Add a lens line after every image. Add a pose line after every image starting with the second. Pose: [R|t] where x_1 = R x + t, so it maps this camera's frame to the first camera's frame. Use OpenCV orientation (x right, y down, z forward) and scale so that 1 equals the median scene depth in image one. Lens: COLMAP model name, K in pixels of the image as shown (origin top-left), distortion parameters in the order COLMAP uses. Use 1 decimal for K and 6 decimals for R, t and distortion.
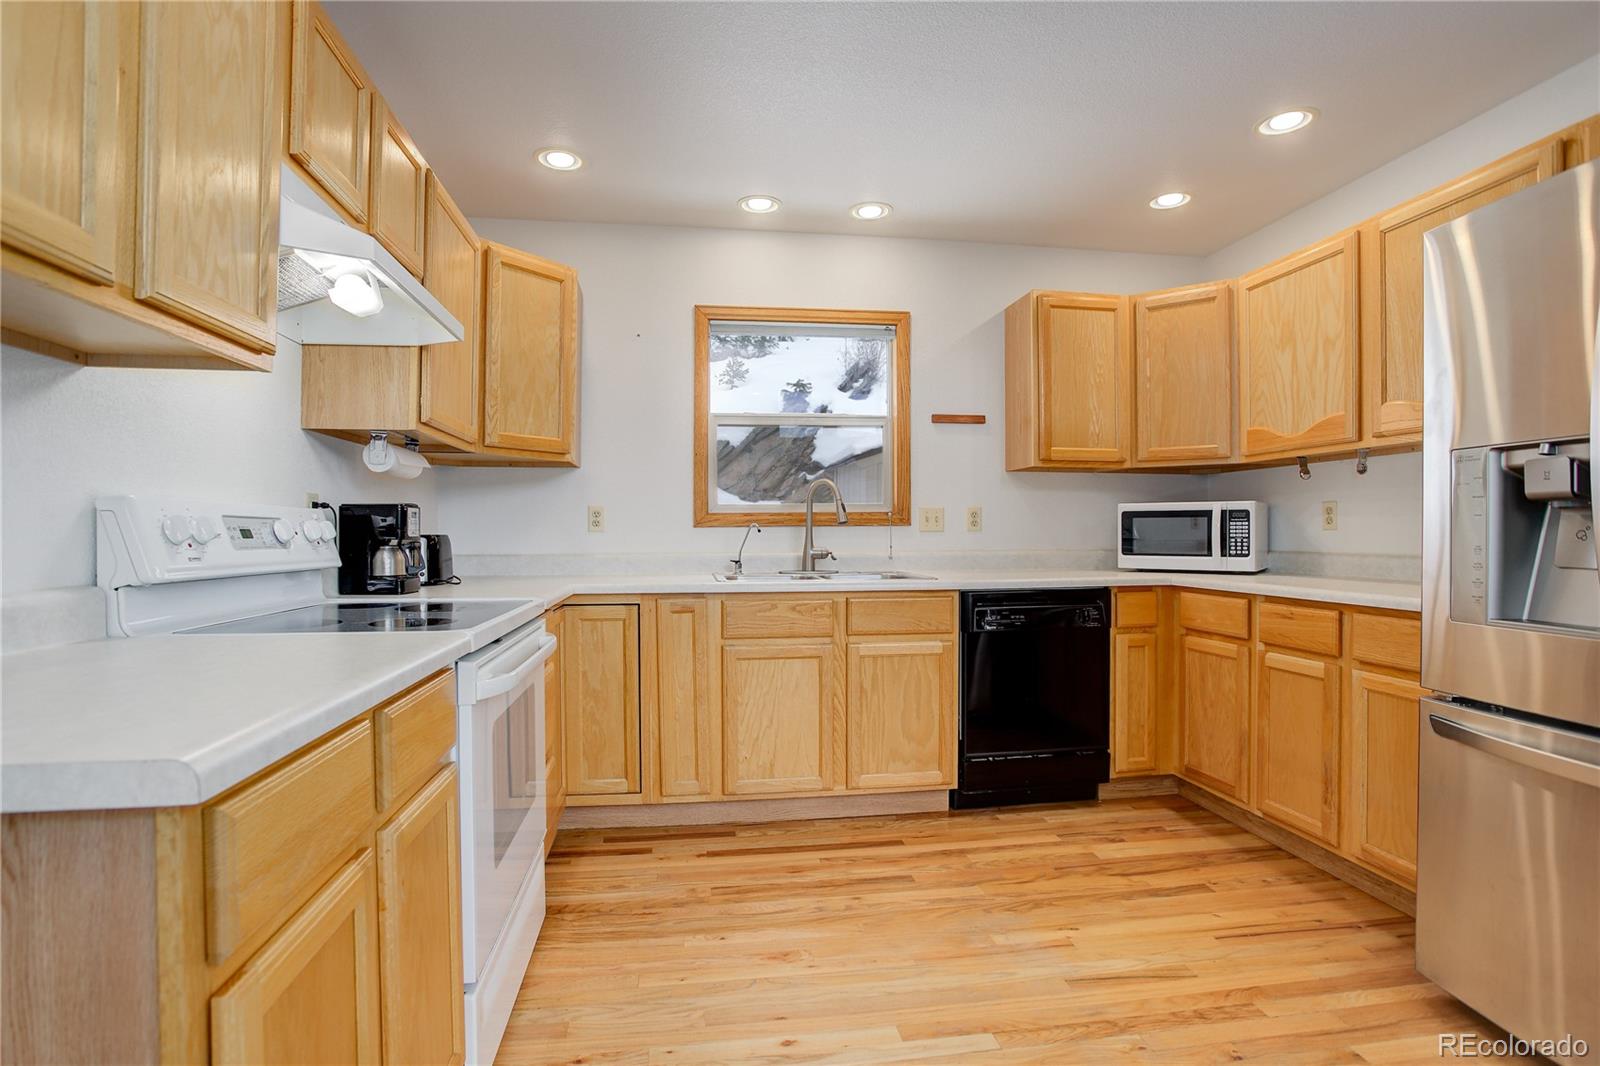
lens RADIAL K [[783.2, 0, 798.5], [0, 783.2, 531.9], [0, 0, 1]] dist [-0.029998, 0.006860]
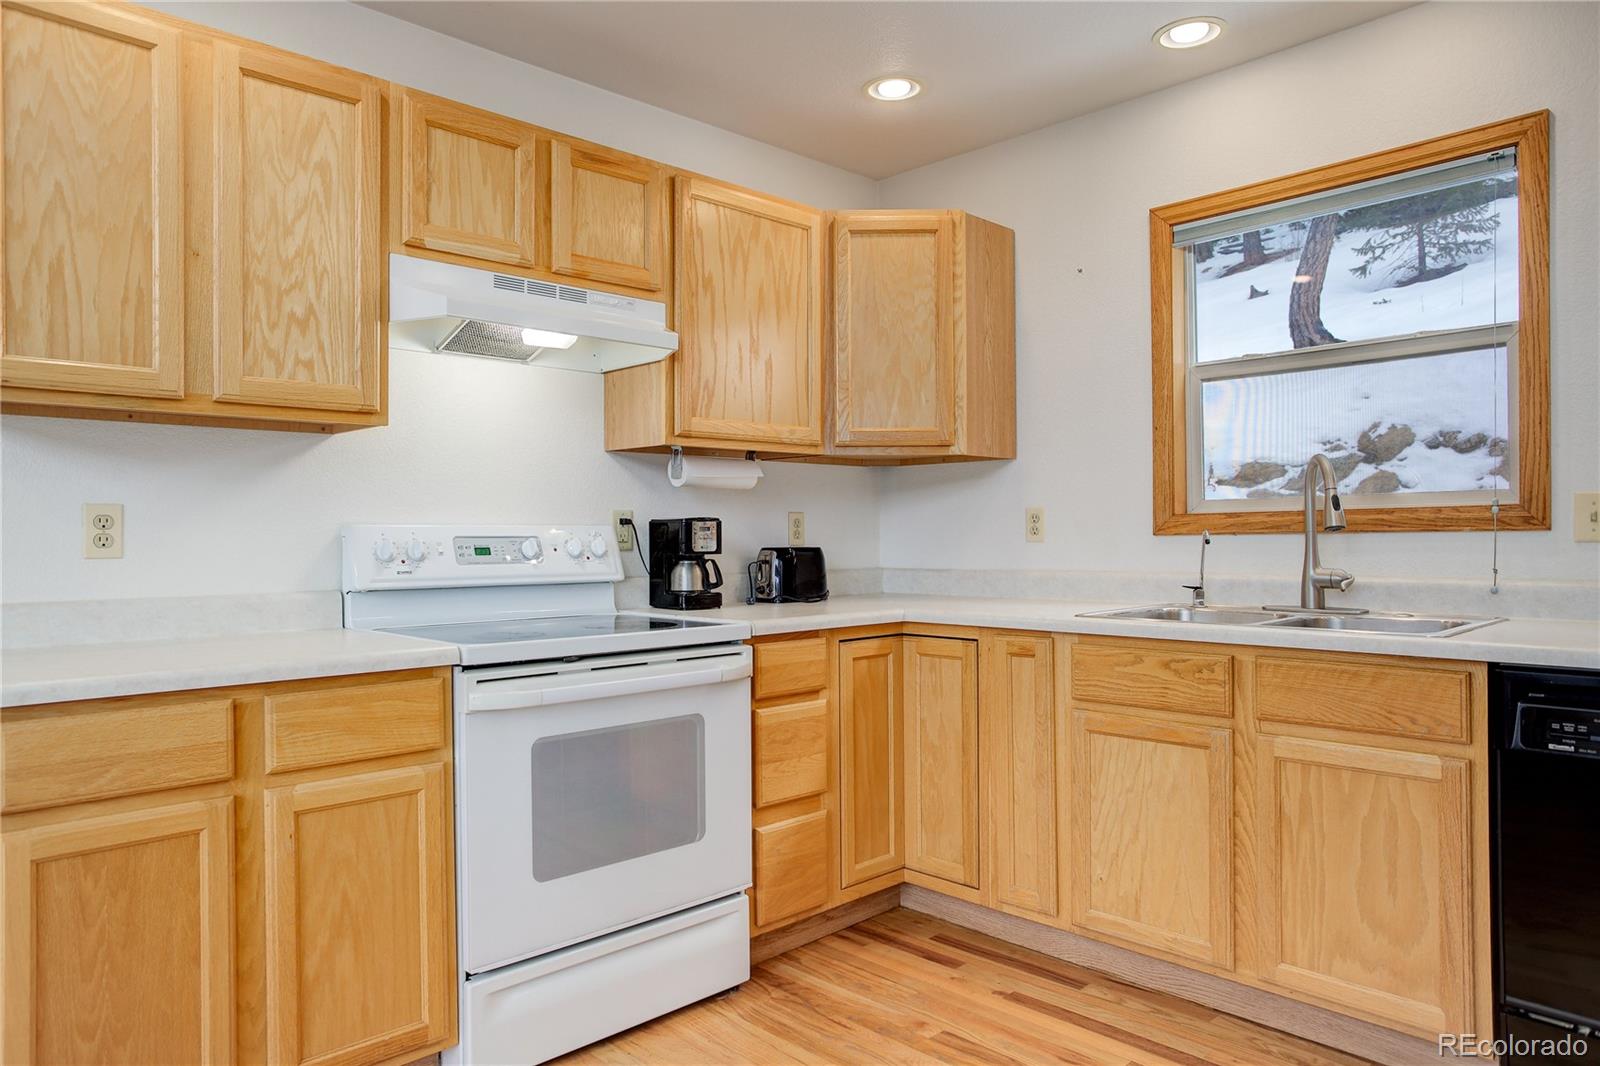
lens RADIAL K [[1055.8, 0, 802.4], [0, 1055.8, 533.2], [0, 0, 1]] dist [-0.009533, 0.008882]
pose [[0.595189, -0.004302, -0.803574, 0.510309], [0.008384, 0.999964, 0.000857, -0.013352], [0.803542, -0.007248, 0.595204, 0.250448]]
